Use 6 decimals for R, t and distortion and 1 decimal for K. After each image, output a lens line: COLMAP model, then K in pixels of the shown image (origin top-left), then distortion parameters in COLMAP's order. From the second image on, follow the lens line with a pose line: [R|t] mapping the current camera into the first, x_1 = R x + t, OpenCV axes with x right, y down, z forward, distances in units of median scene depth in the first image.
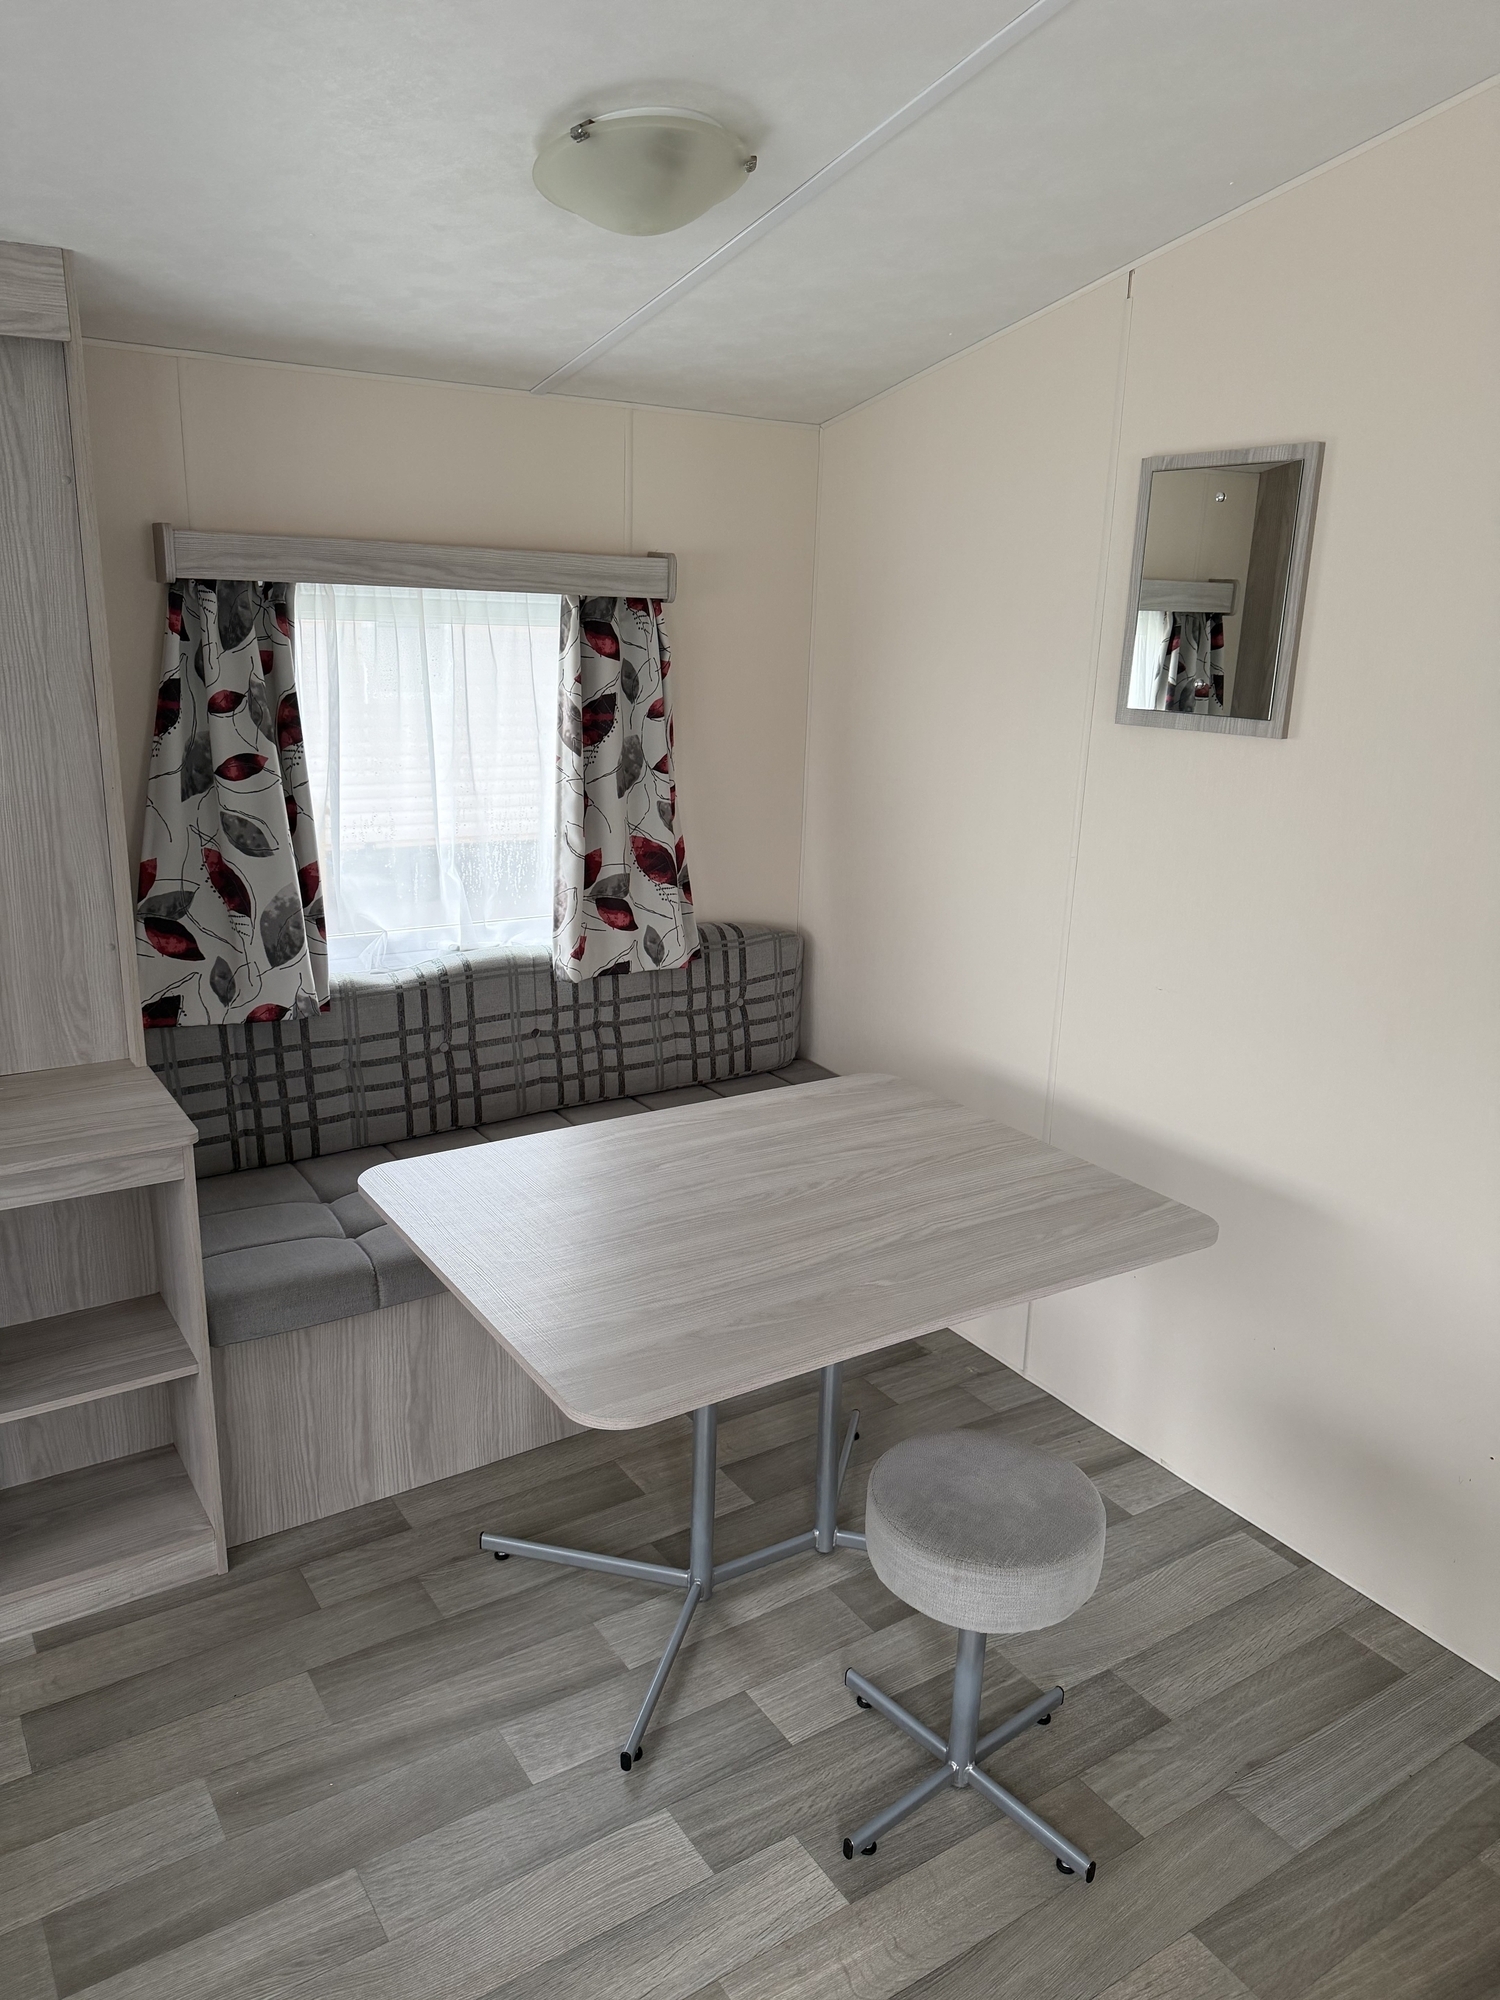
lens RADIAL K [[1387.7, 0, 741.1], [0, 1387.7, 1010.4], [0, 0, 1]] dist [0.044374, -0.056912]
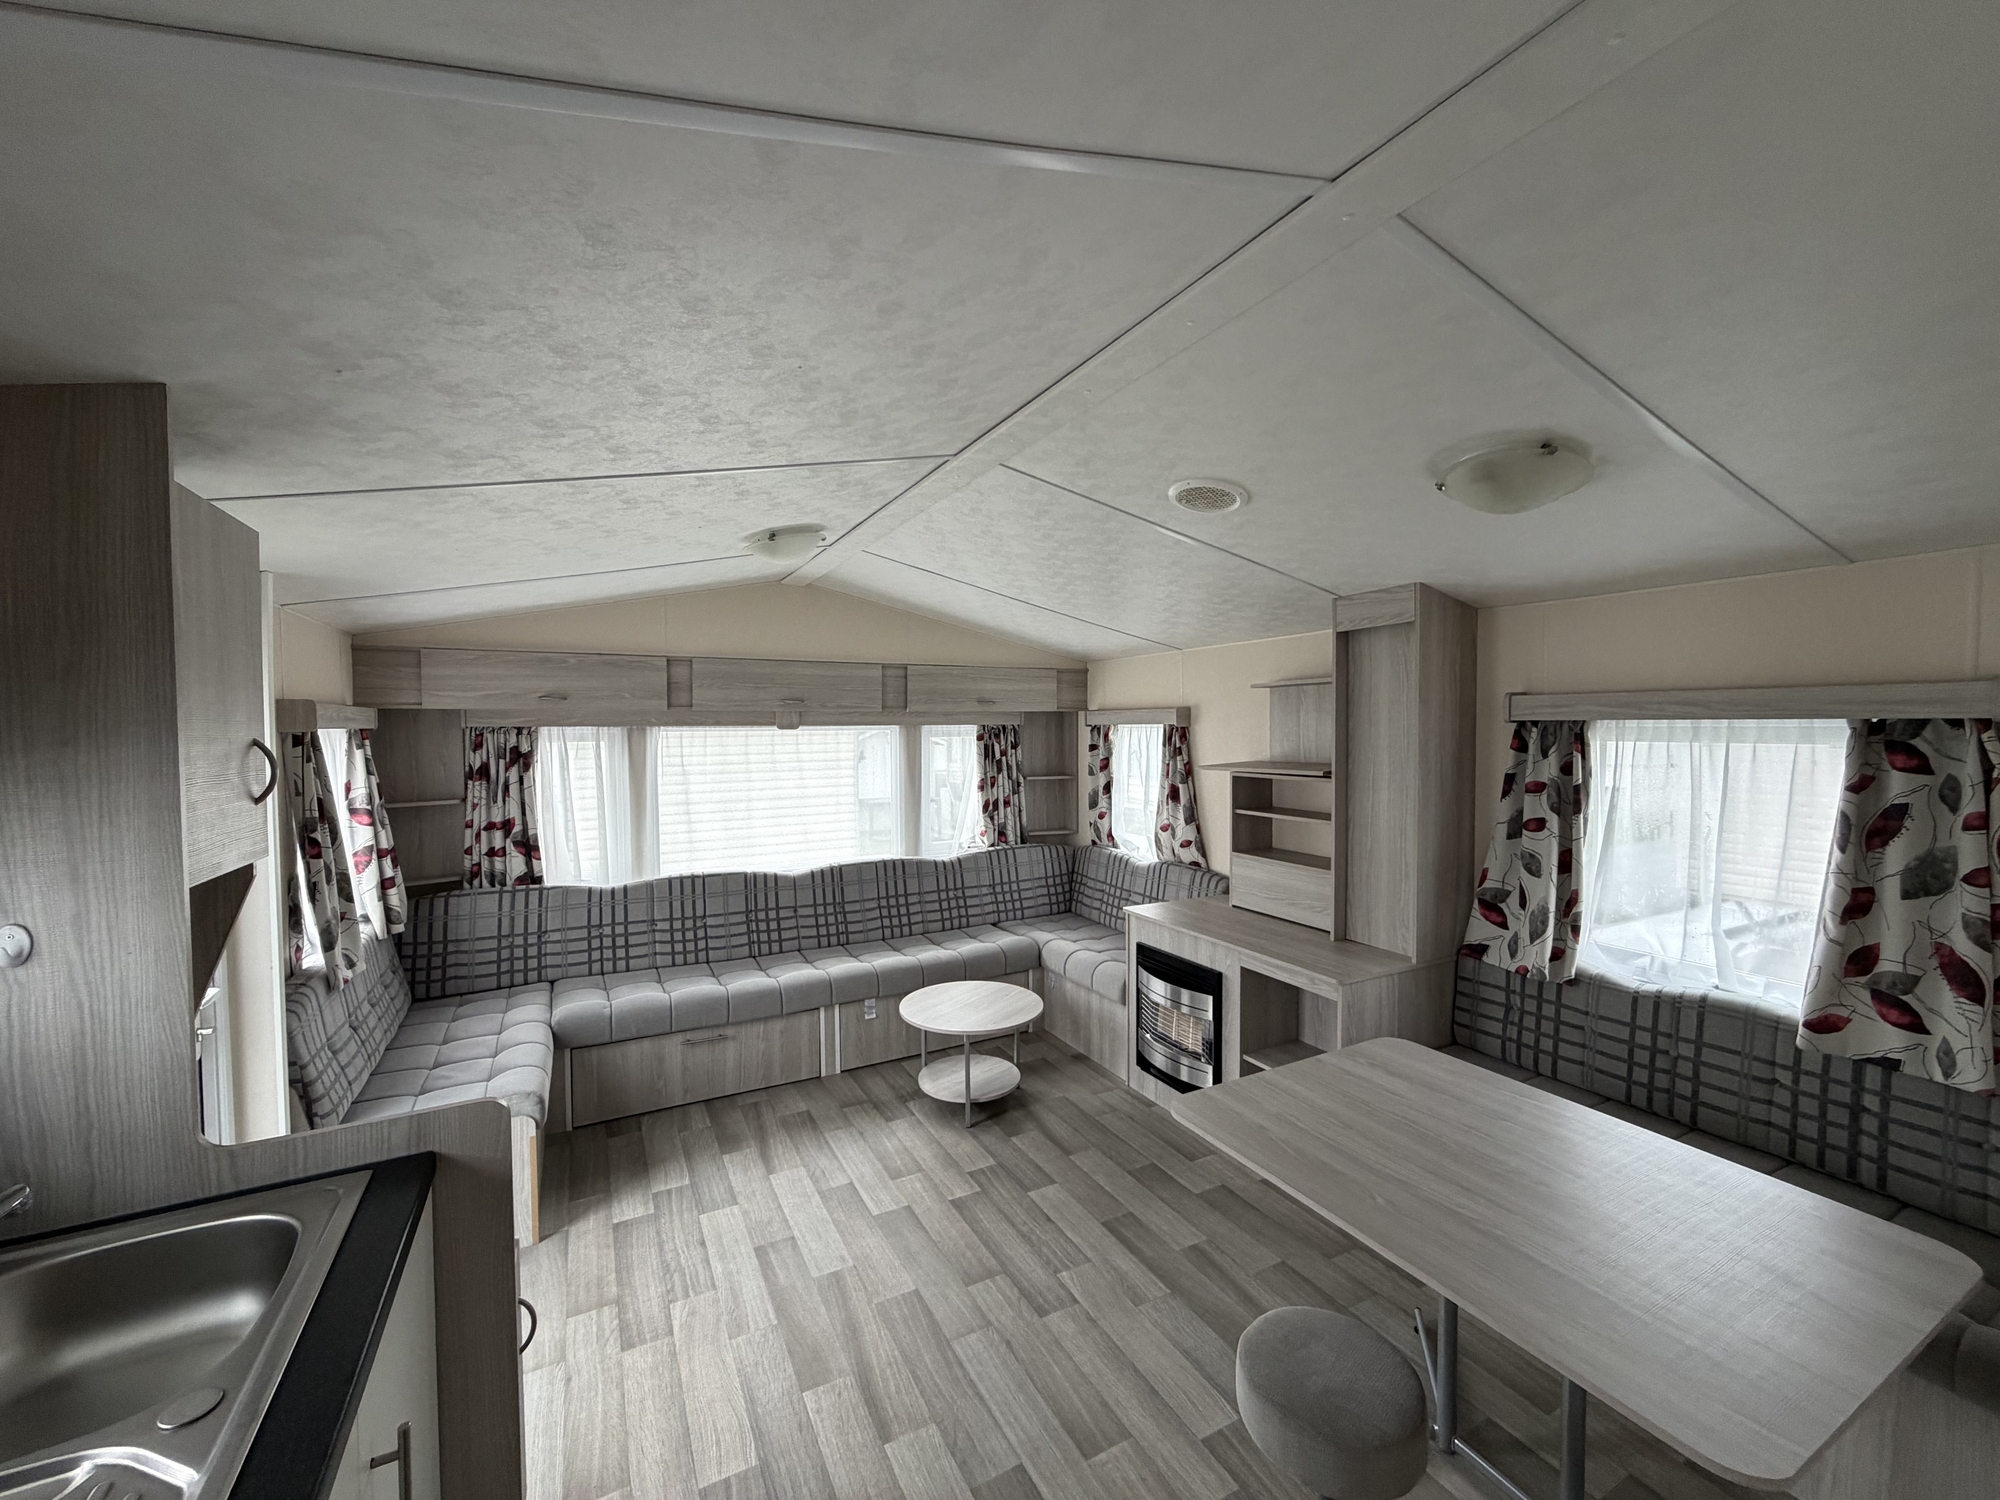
lens RADIAL K [[795.3, 0, 992.4], [0, 795.3, 751.2], [0, 0, 1]] dist [-0.002321, 0.000680]
pose [[-0.102916, -0.001056, -0.994689, 0.598968], [-0.273099, 0.961600, 0.027235, -0.092107], [0.956465, 0.274452, -0.099253, 0.377813]]
